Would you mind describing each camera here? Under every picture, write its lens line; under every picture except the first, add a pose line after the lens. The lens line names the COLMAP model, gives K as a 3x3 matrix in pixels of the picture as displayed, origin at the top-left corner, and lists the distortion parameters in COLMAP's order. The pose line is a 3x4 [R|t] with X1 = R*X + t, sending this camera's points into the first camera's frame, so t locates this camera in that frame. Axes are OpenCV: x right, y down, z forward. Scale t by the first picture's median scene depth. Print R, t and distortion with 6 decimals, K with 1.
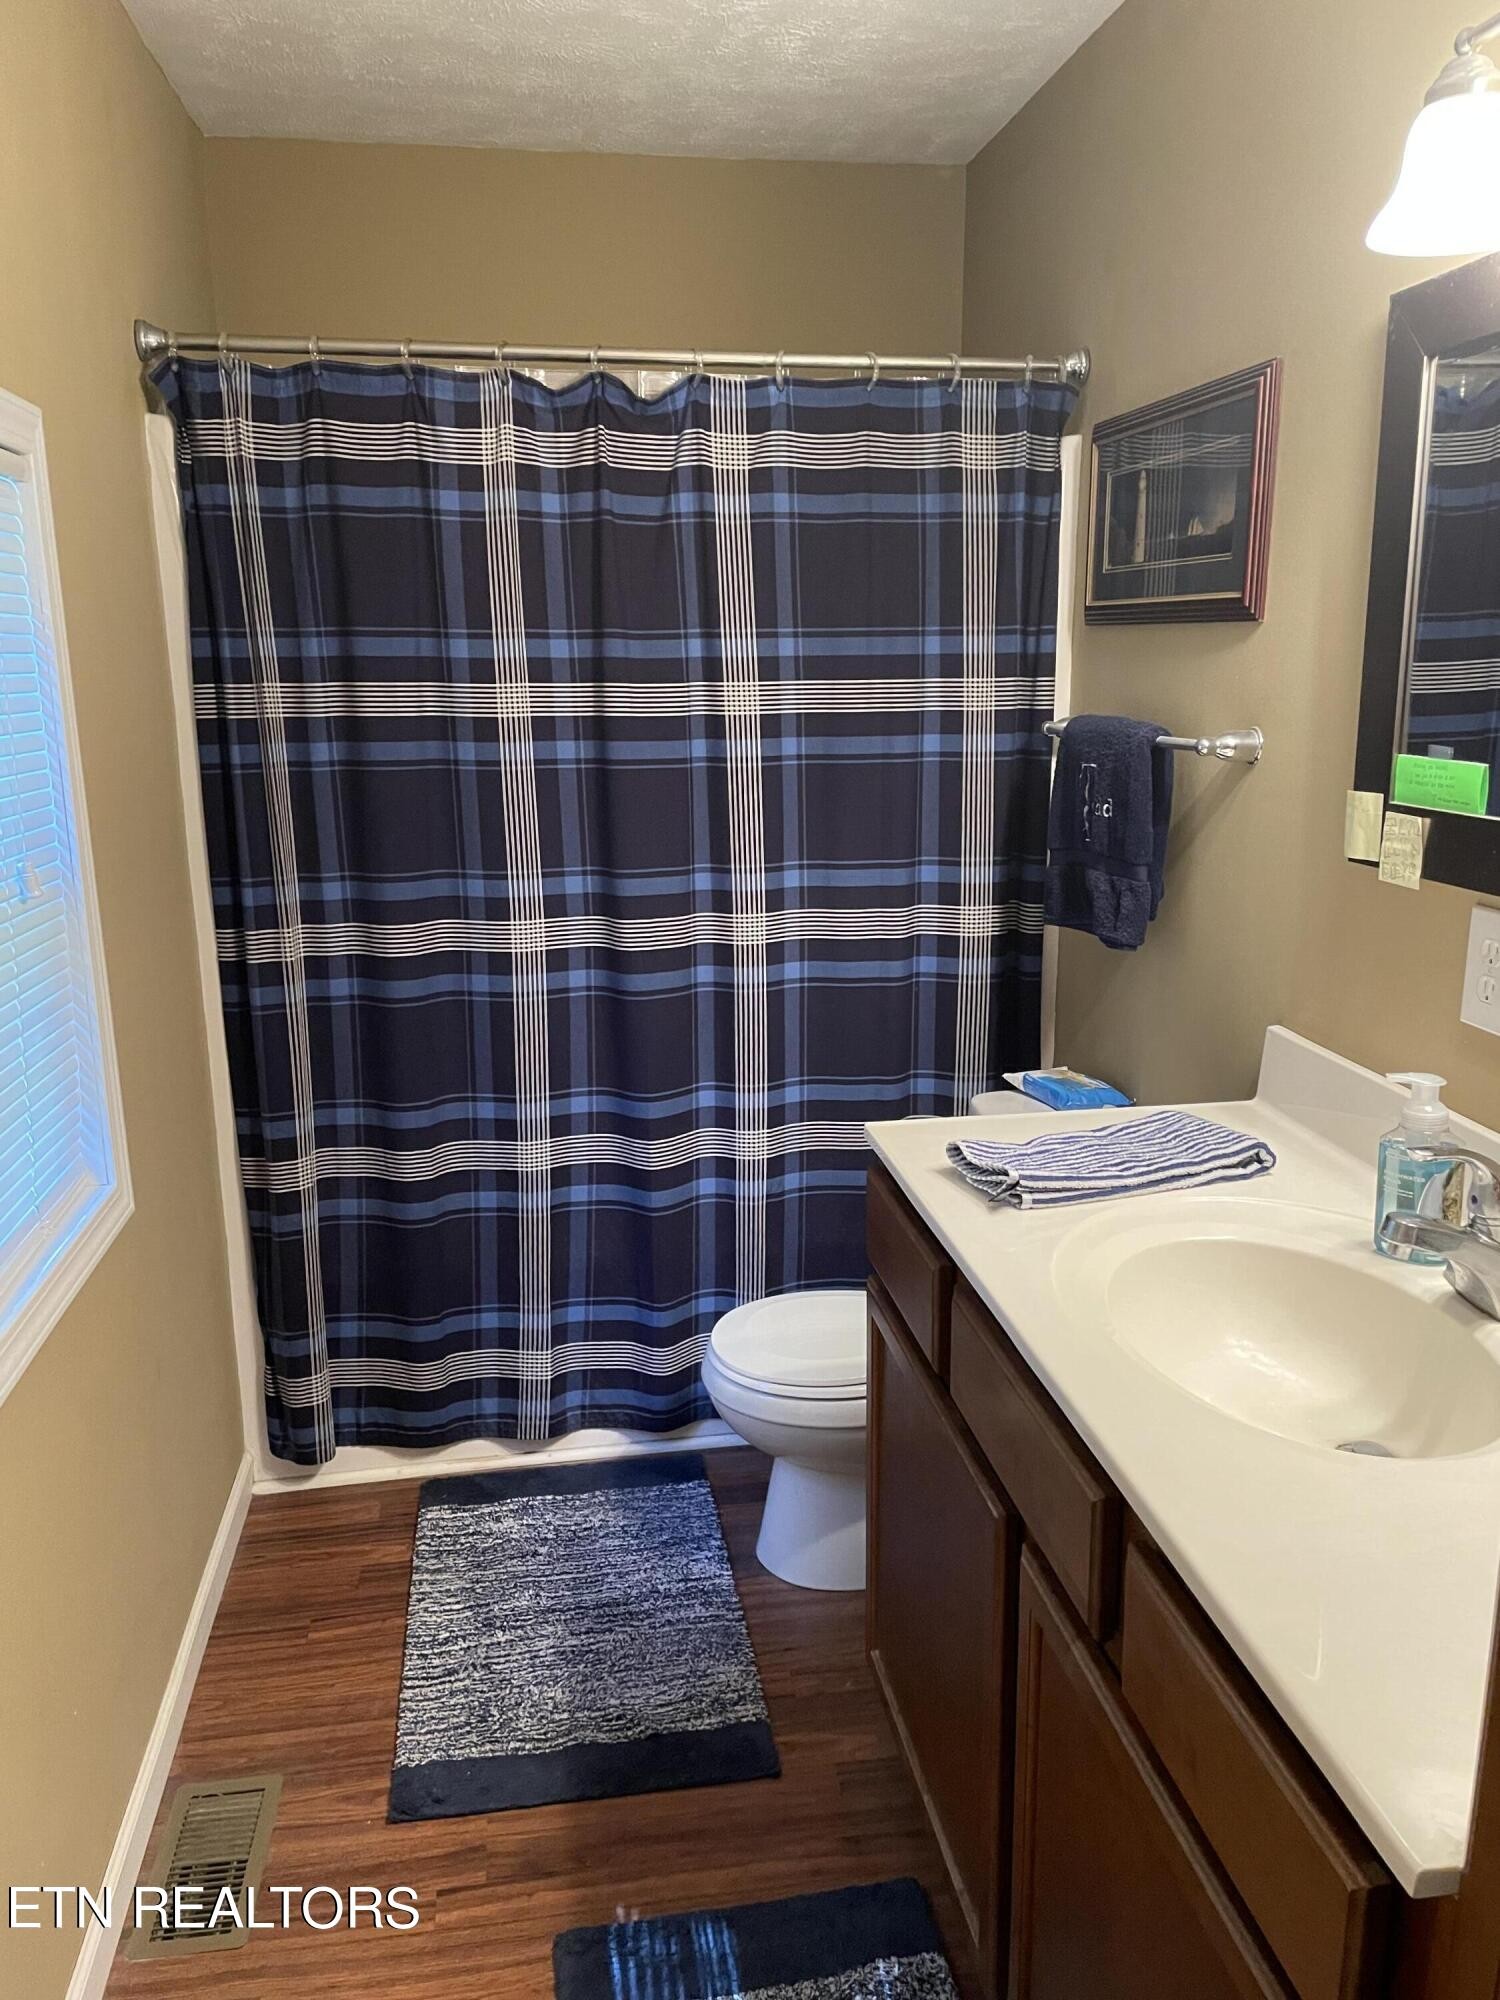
lens RADIAL K [[1481.3, 0, 746.4], [0, 1481.3, 995.2], [0, 0, 1]] dist [0.024967, -0.002402]
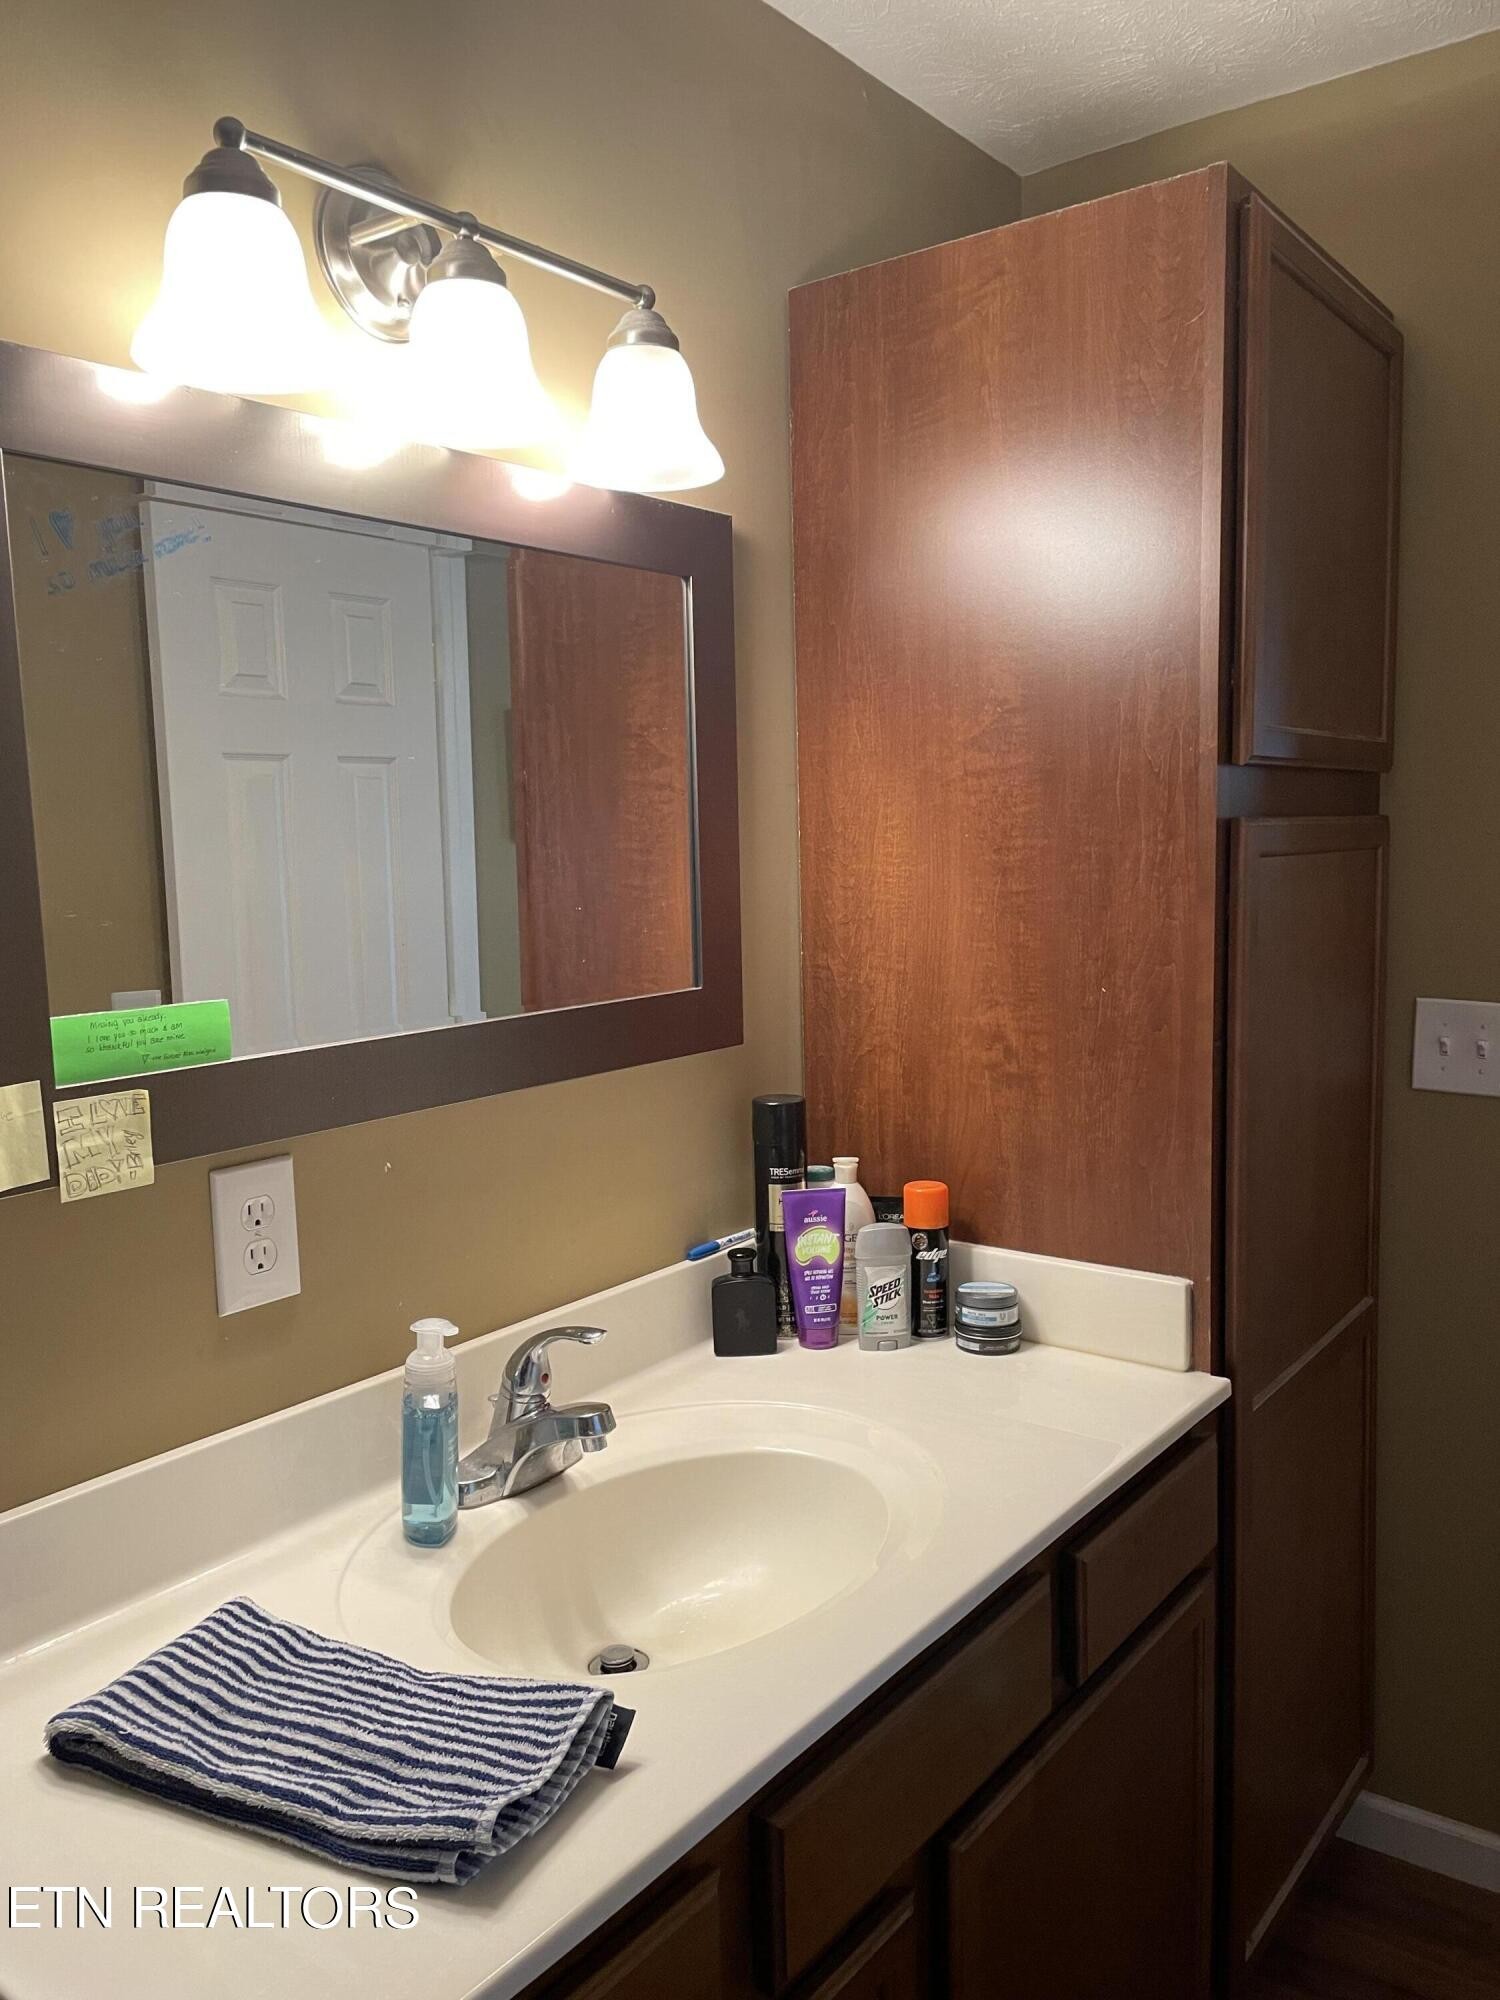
lens RADIAL K [[1481.3, 0, 746.4], [0, 1481.3, 995.2], [0, 0, 1]] dist [0.024967, -0.002402]
pose [[-0.683780, -0.052212, 0.727818, -0.176205], [0.193808, 0.948616, 0.250133, -0.178082], [-0.703480, 0.312093, -0.638525, 0.766276]]
